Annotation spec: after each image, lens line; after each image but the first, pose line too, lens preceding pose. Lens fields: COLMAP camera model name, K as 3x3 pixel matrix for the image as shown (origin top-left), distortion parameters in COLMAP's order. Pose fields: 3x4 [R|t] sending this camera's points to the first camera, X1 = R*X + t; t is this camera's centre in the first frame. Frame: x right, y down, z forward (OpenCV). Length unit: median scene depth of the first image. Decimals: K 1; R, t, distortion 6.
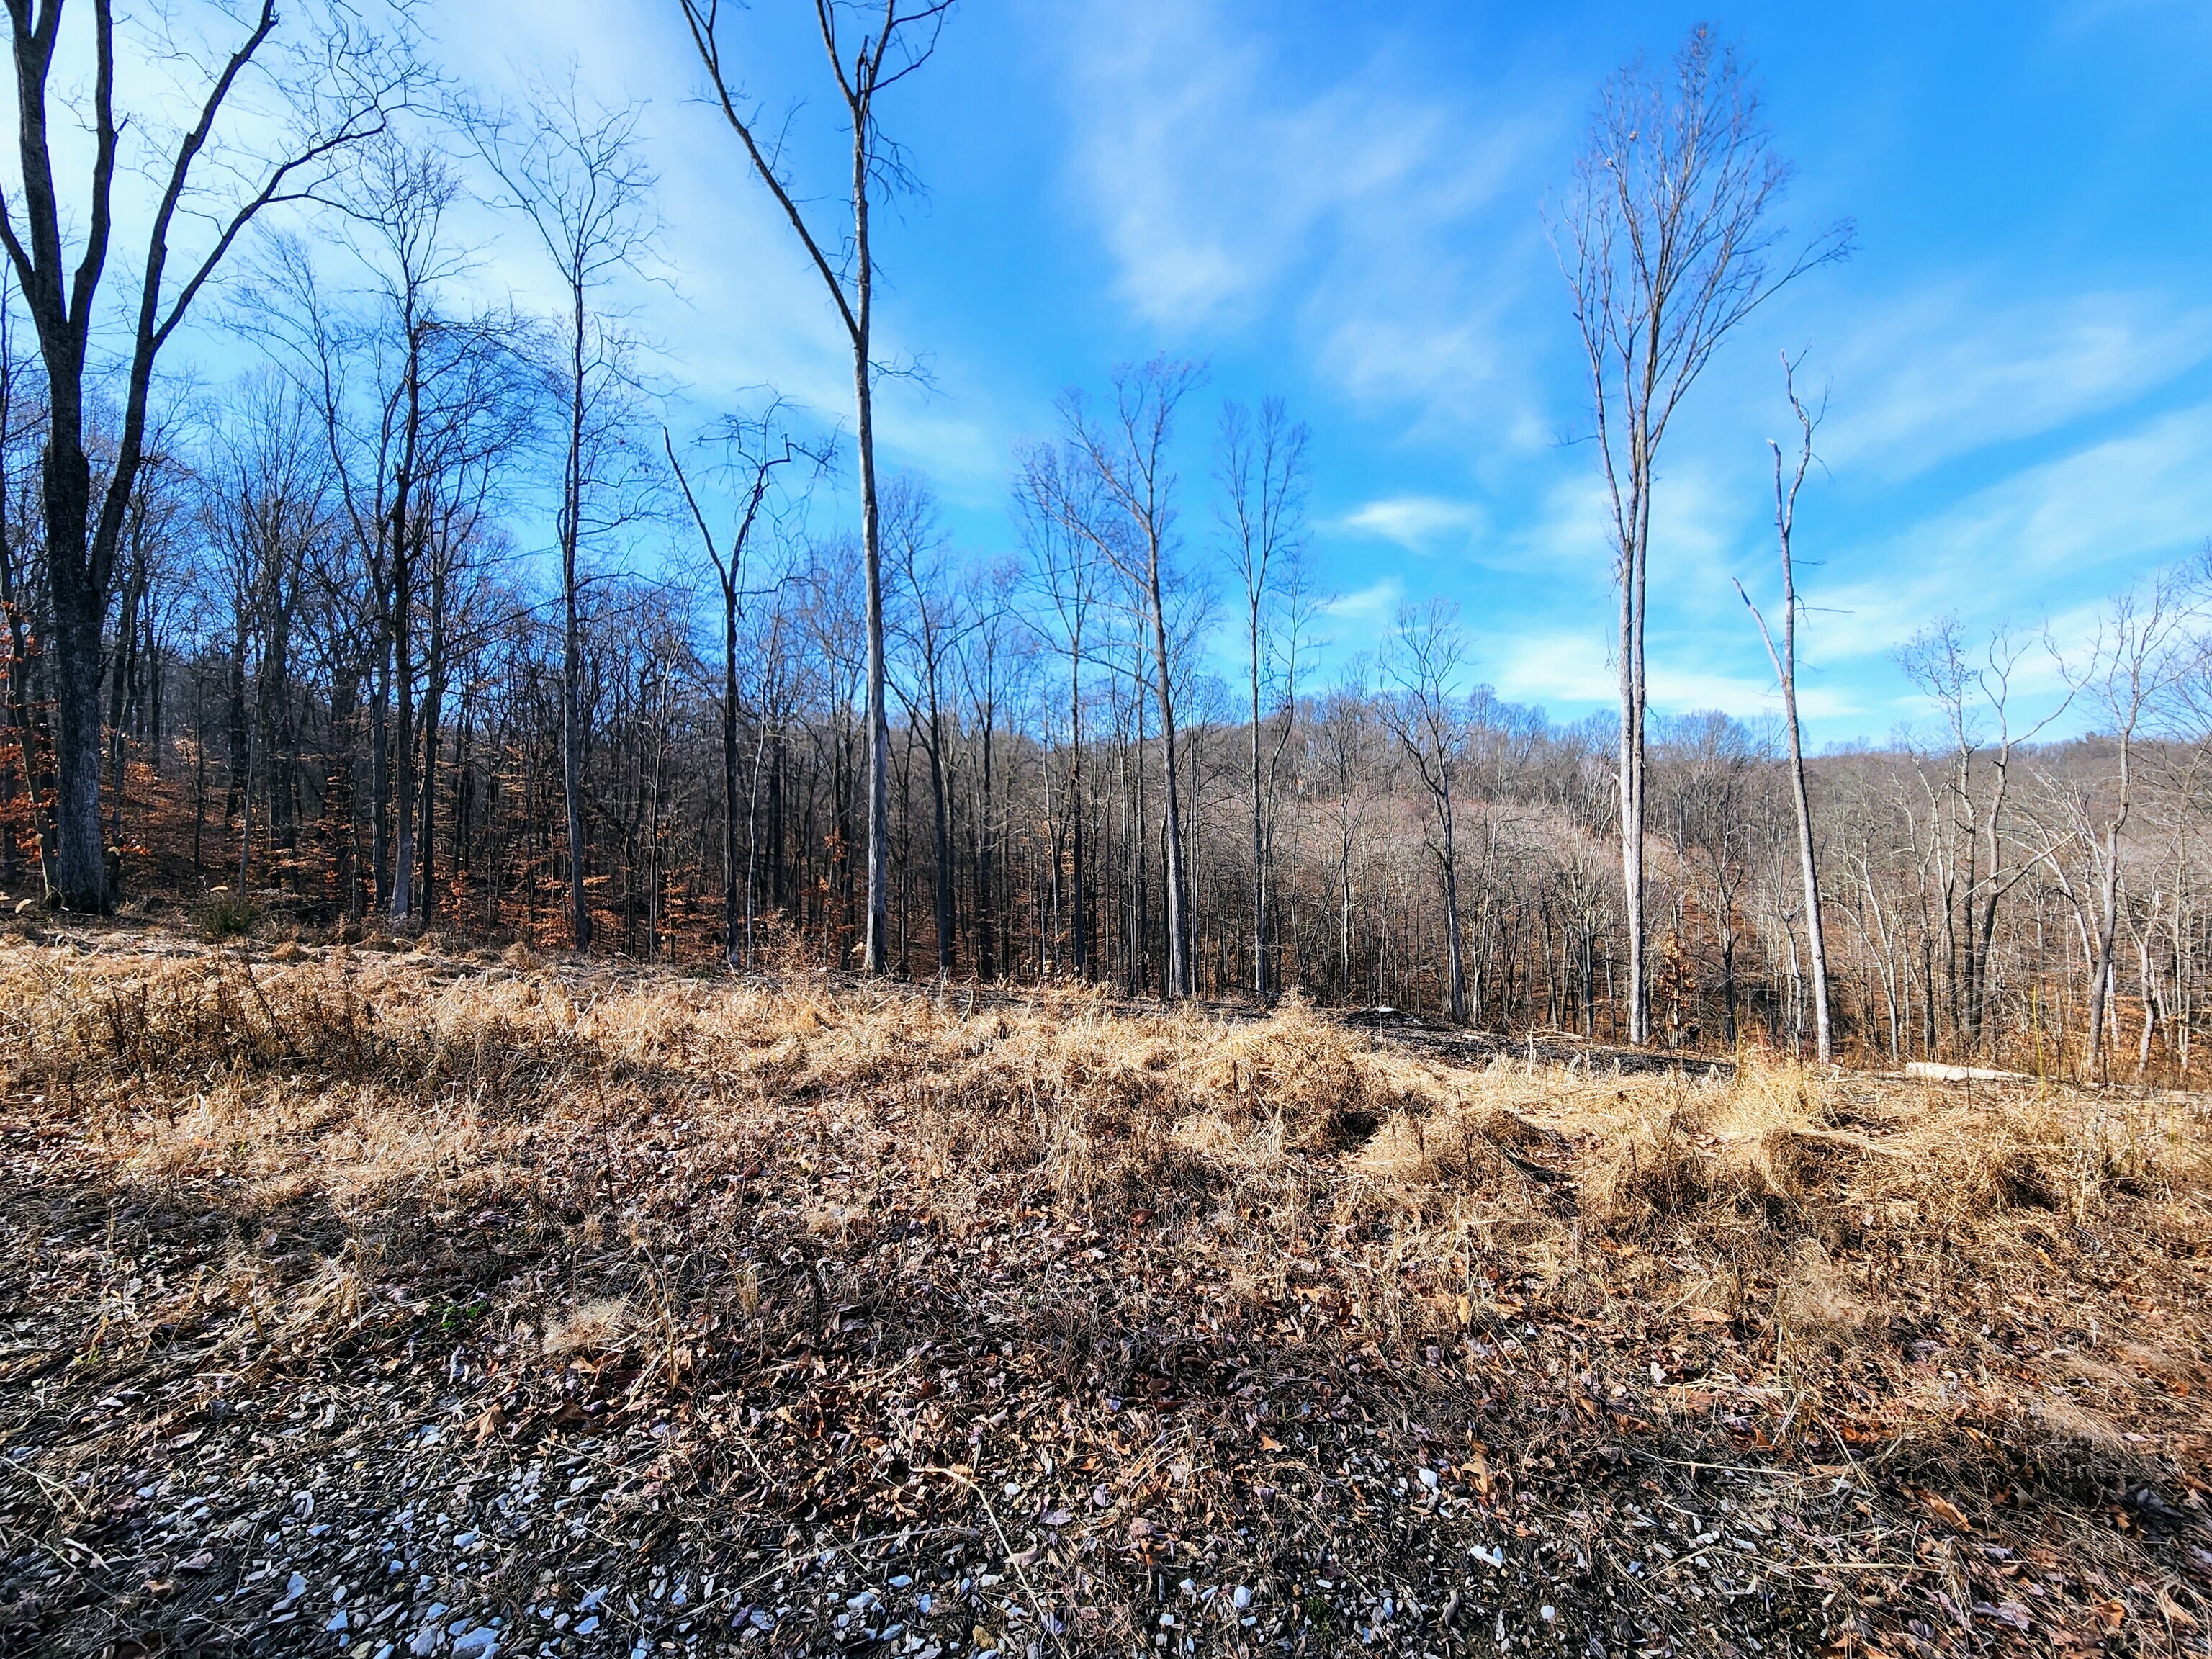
lens RADIAL K [[892.2, 0, 1111.3], [0, 892.2, 829.1], [0, 0, 1]] dist [-0.012733, -0.000416]
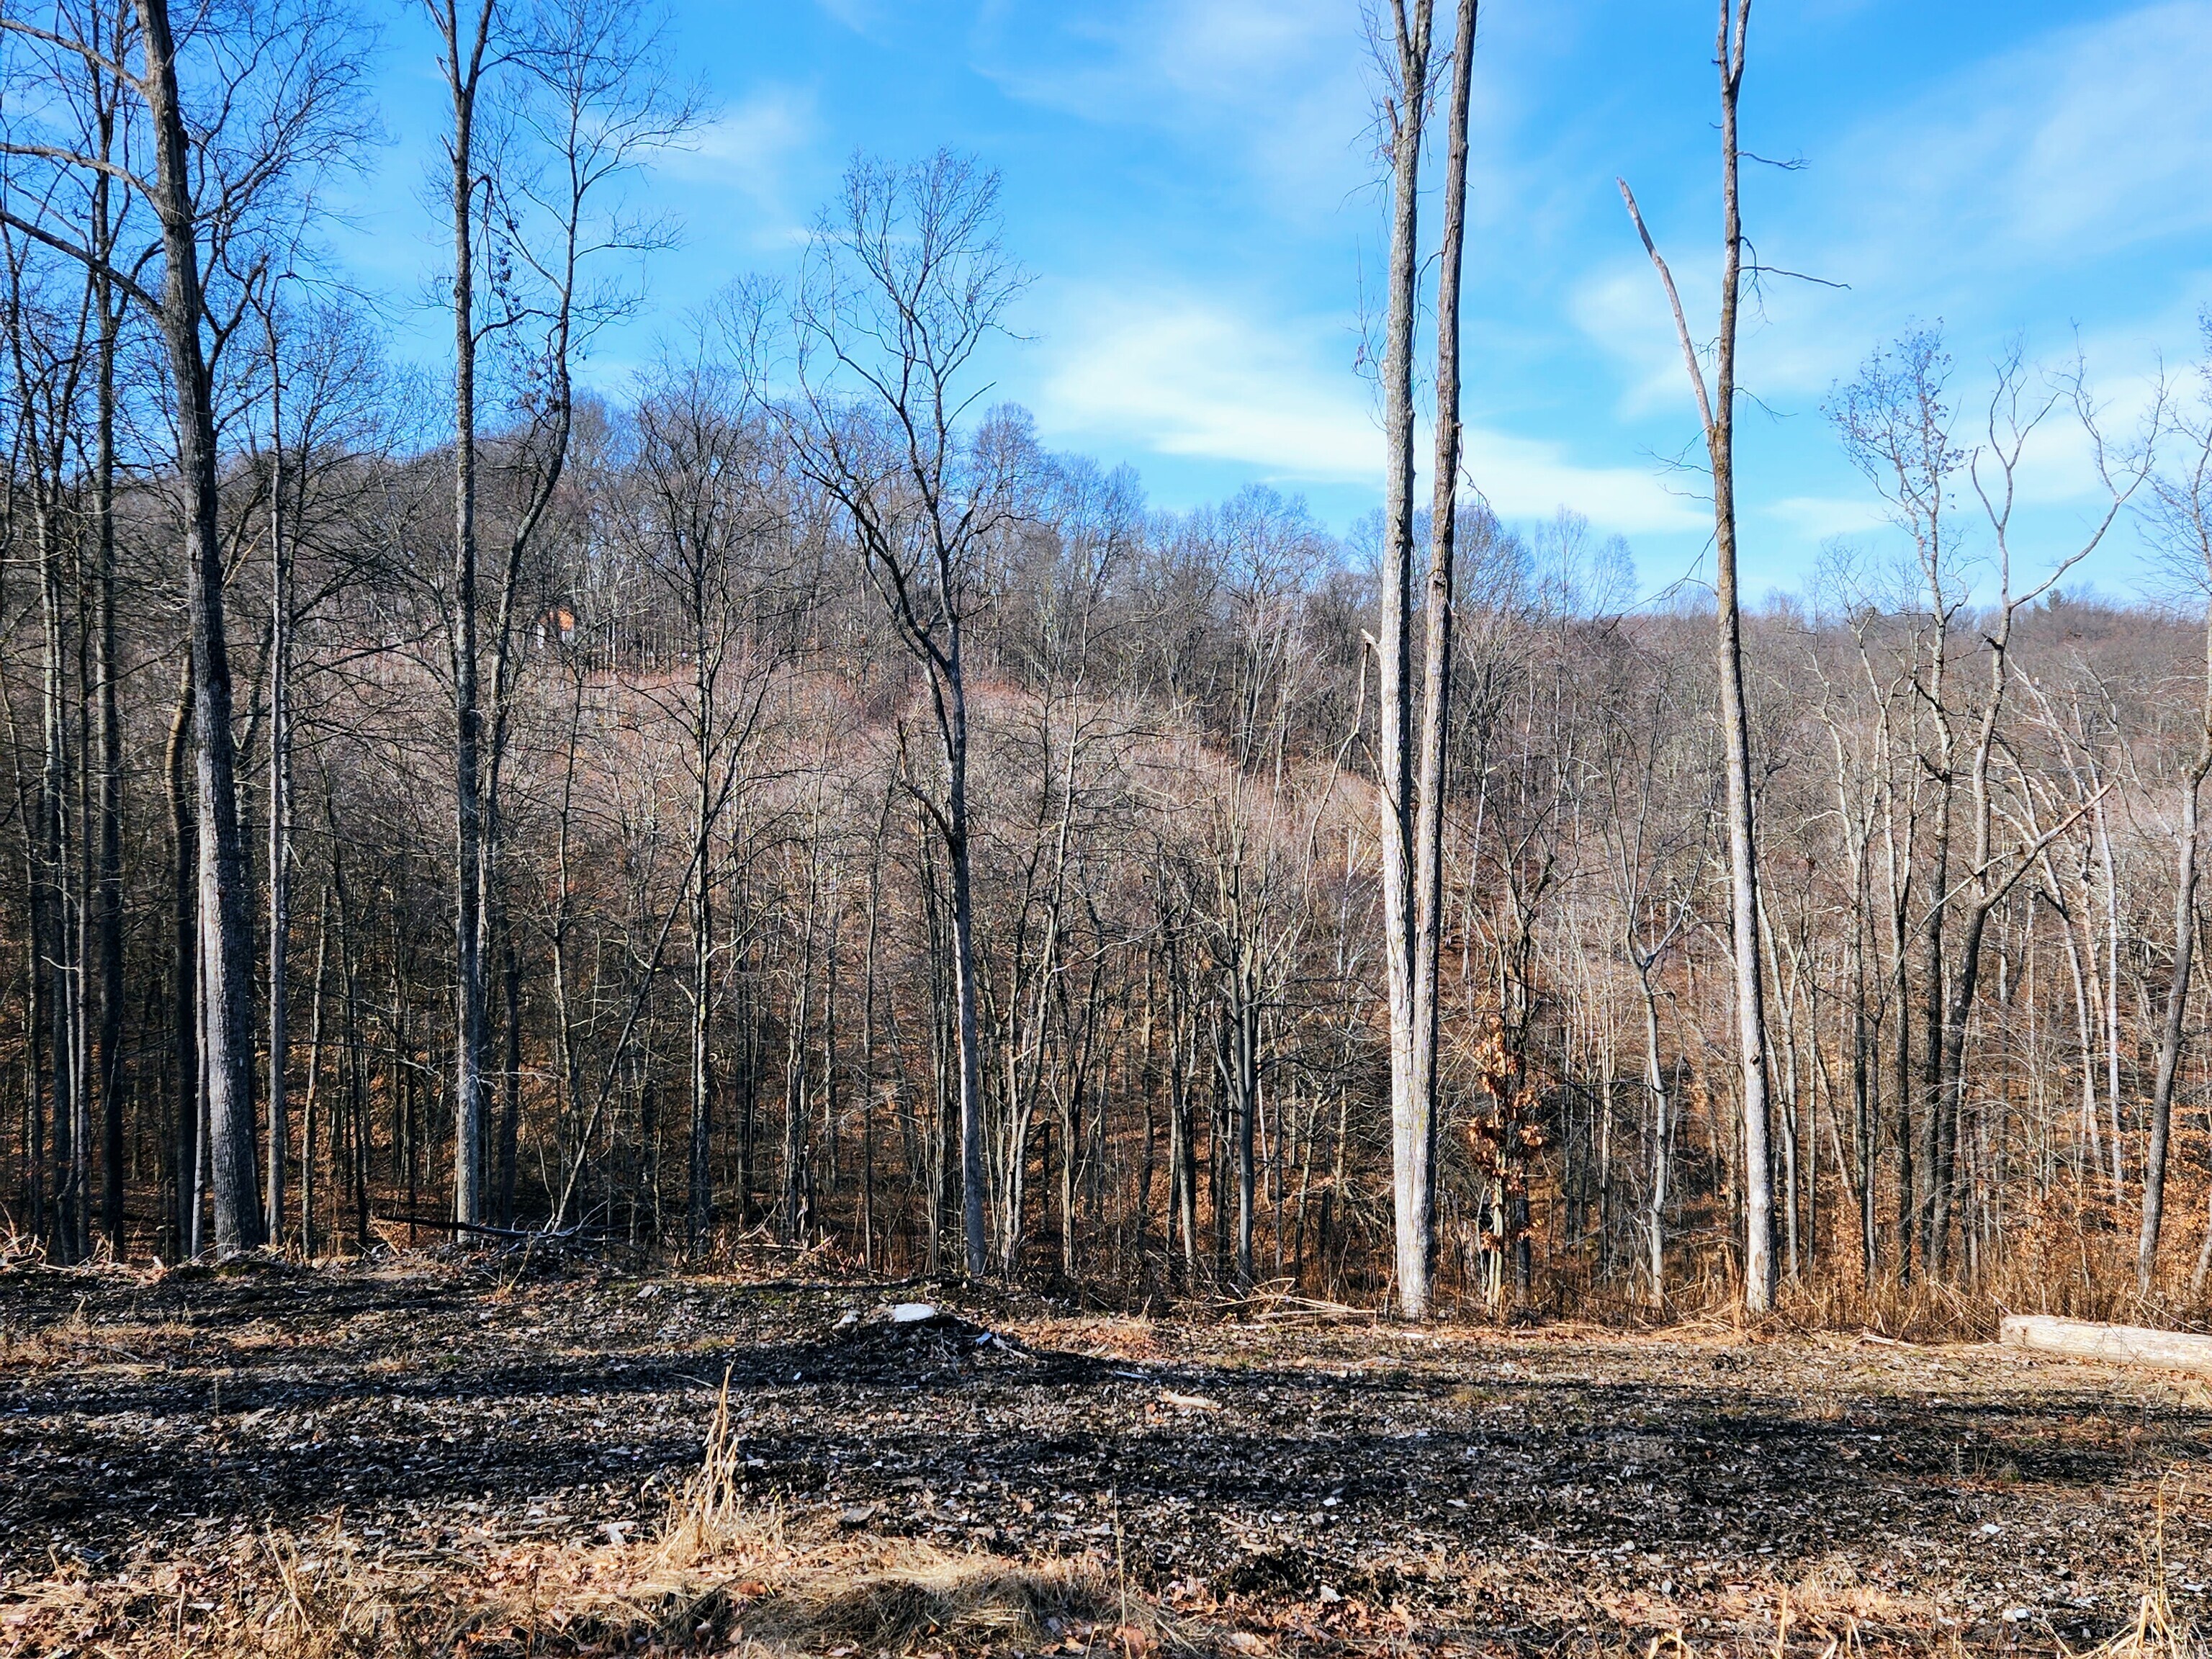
lens RADIAL K [[2305.6, 0, 1119.7], [0, 2305.6, 833.5], [0, 0, 1]] dist [0.089319, -0.082157]
pose [[0.903843, 0.006441, 0.427815, 0.033223], [-0.023403, 0.999134, 0.034402, -0.017864], [-0.427223, -0.041106, 0.903211, 0.712526]]
